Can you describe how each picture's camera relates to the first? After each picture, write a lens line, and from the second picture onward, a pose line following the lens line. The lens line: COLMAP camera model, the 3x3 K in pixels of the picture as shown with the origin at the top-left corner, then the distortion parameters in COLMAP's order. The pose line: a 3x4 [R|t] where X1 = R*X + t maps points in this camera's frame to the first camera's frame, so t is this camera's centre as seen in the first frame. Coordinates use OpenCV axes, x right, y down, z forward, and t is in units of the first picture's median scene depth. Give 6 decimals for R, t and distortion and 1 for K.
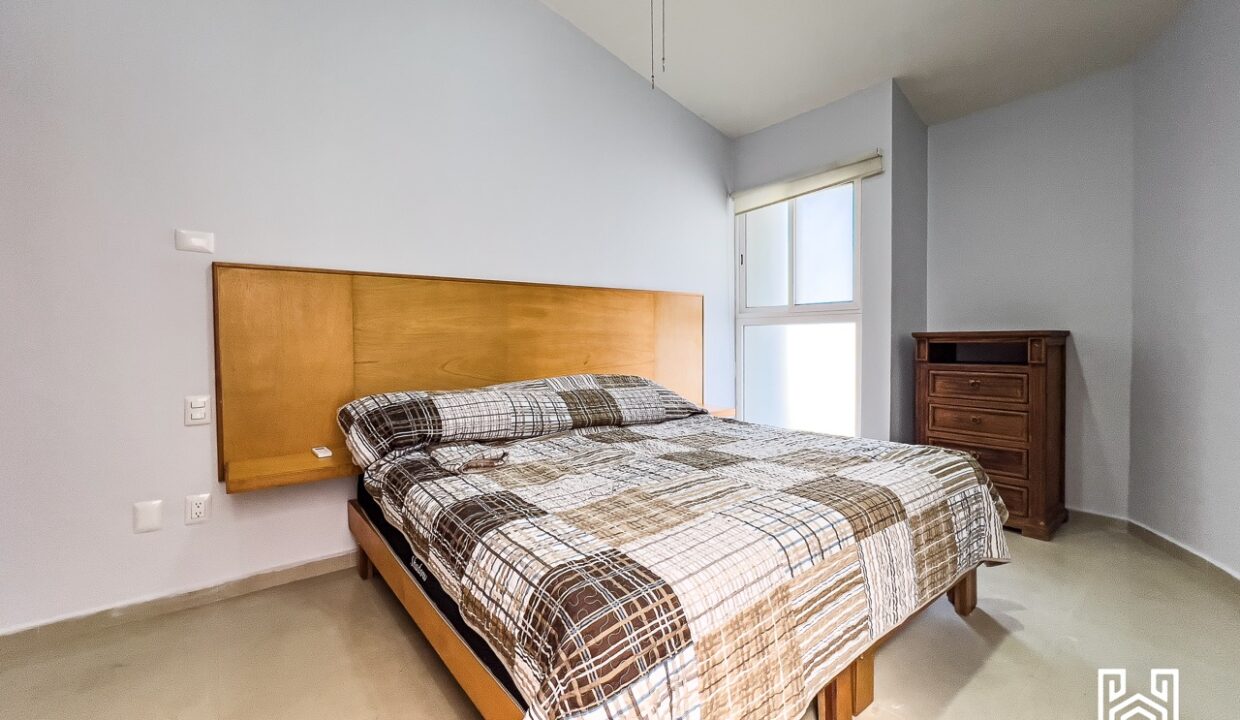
lens RADIAL K [[508.0, 0, 620.4], [0, 508.0, 335.0], [0, 0, 1]] dist [-0.000560, -0.000038]
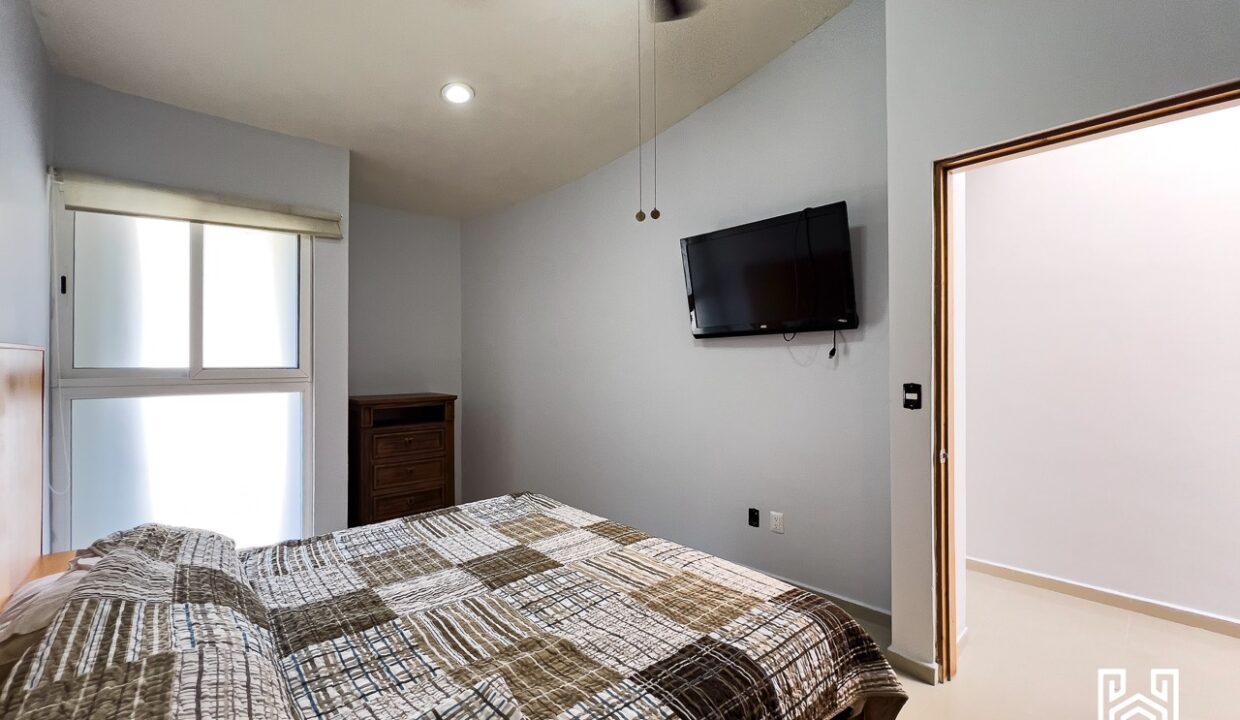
lens RADIAL K [[501.1, 0, 620.0], [0, 501.1, 360.0], [0, 0, 1]] dist [-0.001920, -0.000191]
pose [[-0.061353, 0.012115, 0.998043, -0.481898], [-0.005029, 0.999910, -0.012447, -0.078293], [-0.998103, -0.005783, -0.061286, 0.526366]]
